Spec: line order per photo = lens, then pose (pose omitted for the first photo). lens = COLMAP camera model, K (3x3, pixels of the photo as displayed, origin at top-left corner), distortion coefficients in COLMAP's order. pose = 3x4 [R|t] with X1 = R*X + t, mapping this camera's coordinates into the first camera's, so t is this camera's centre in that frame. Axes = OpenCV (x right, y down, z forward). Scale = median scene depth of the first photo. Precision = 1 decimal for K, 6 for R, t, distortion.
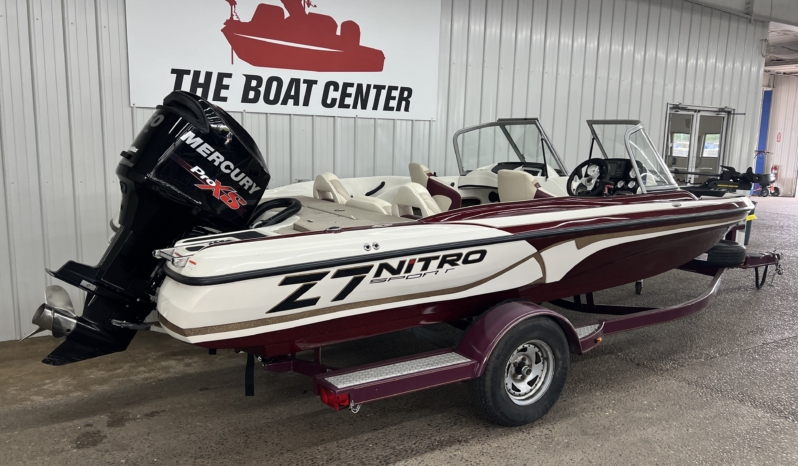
lens RADIAL K [[624.2, 0, 399.0], [0, 624.2, 233.0], [0, 0, 1]] dist [0.103563, -0.195760]
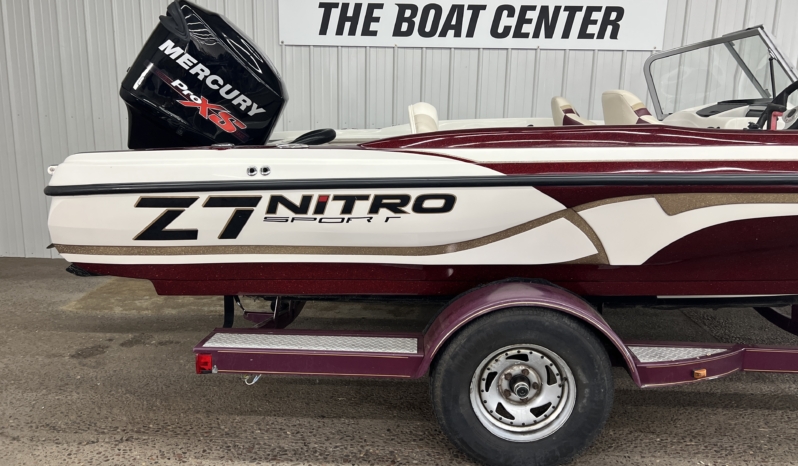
lens RADIAL K [[624.2, 0, 399.0], [0, 624.2, 233.0], [0, 0, 1]] dist [0.103563, -0.195760]
pose [[0.831022, 0.101658, -0.546871, 0.435142], [-0.083645, 0.994817, 0.057820, 0.032012], [0.549914, -0.002307, 0.835218, 0.391092]]
